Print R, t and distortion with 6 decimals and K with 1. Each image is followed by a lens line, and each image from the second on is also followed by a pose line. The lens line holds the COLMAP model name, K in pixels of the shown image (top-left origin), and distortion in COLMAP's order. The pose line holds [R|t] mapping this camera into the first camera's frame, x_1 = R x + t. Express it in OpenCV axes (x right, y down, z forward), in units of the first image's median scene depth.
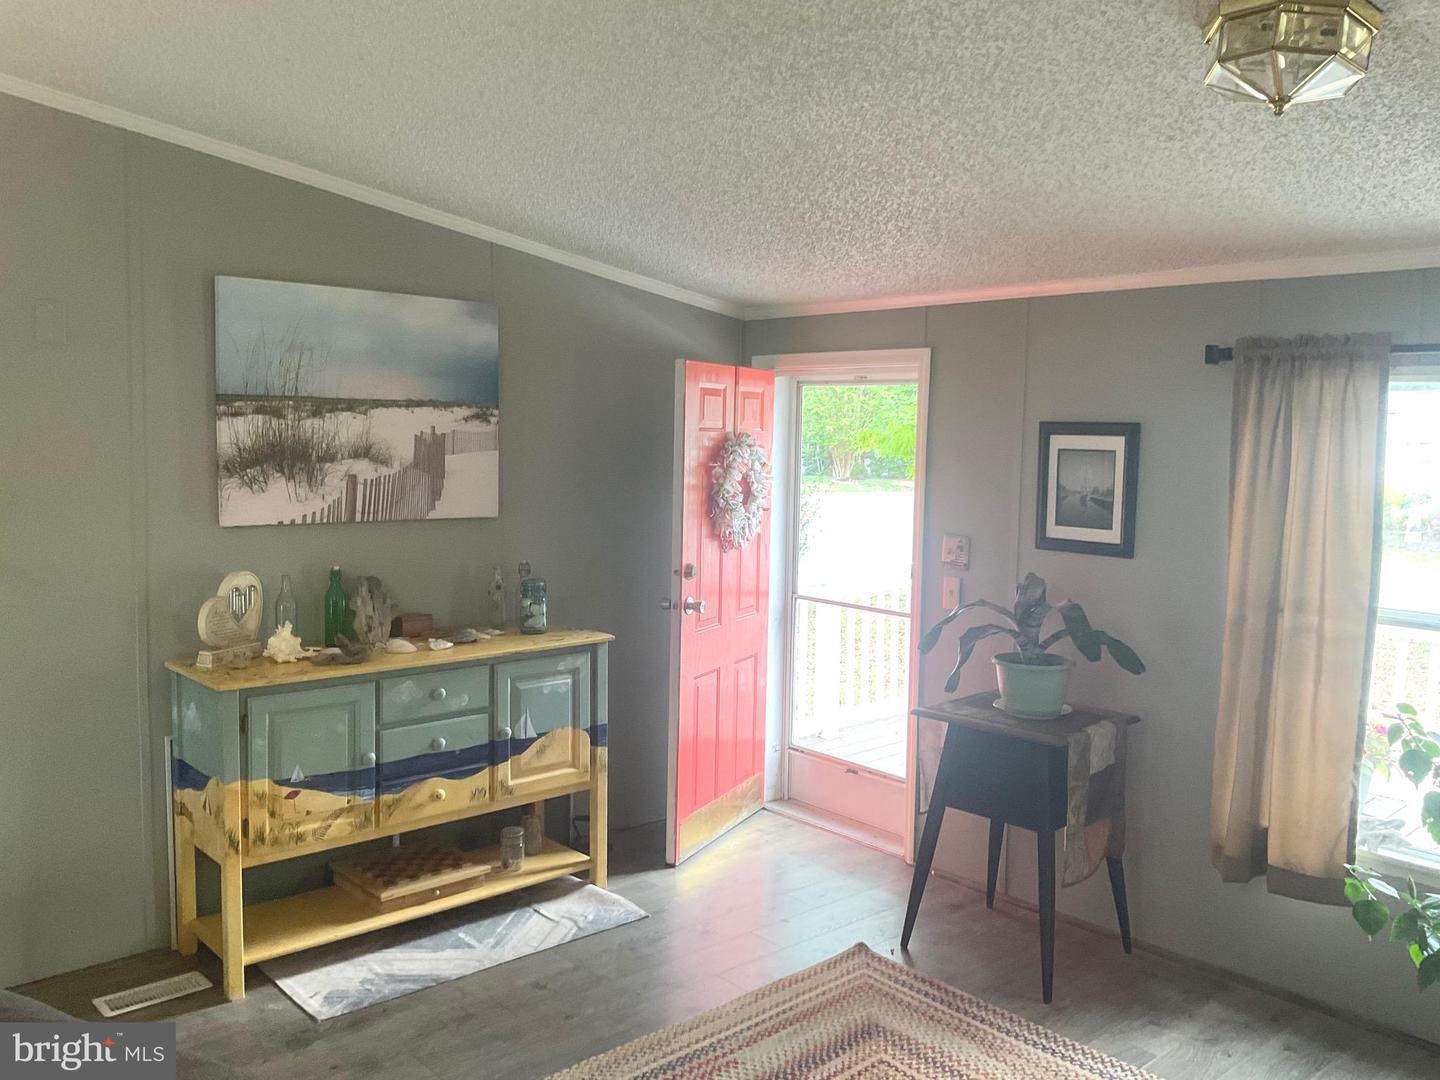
lens RADIAL K [[1213.4, 0, 723.7], [0, 1213.4, 535.2], [0, 0, 1]] dist [0.149687, -0.312256]
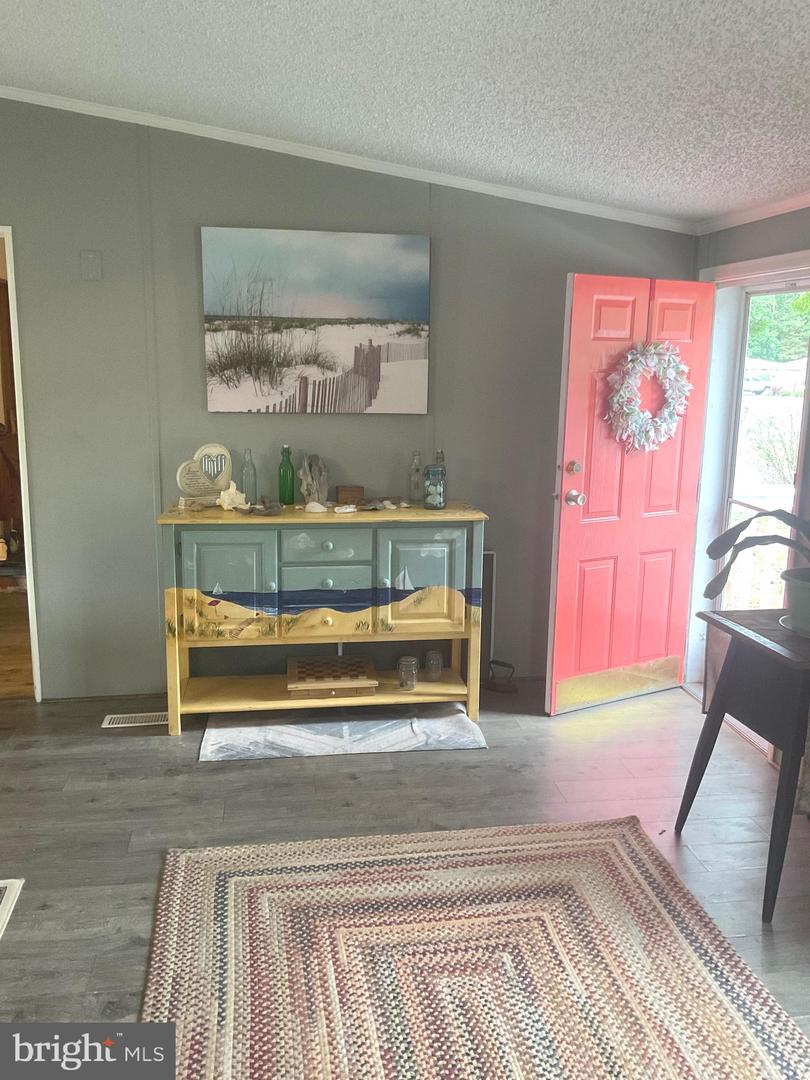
lens RADIAL K [[910.1, 0, 404.7], [0, 910.1, 535.7], [0, 0, 1]] dist [0.149687, -0.312256]
pose [[0.832369, 0.101893, -0.544775, 0.352298], [-0.047170, 0.992412, 0.113546, 0.003939], [0.552211, -0.068815, 0.830859, 0.225419]]
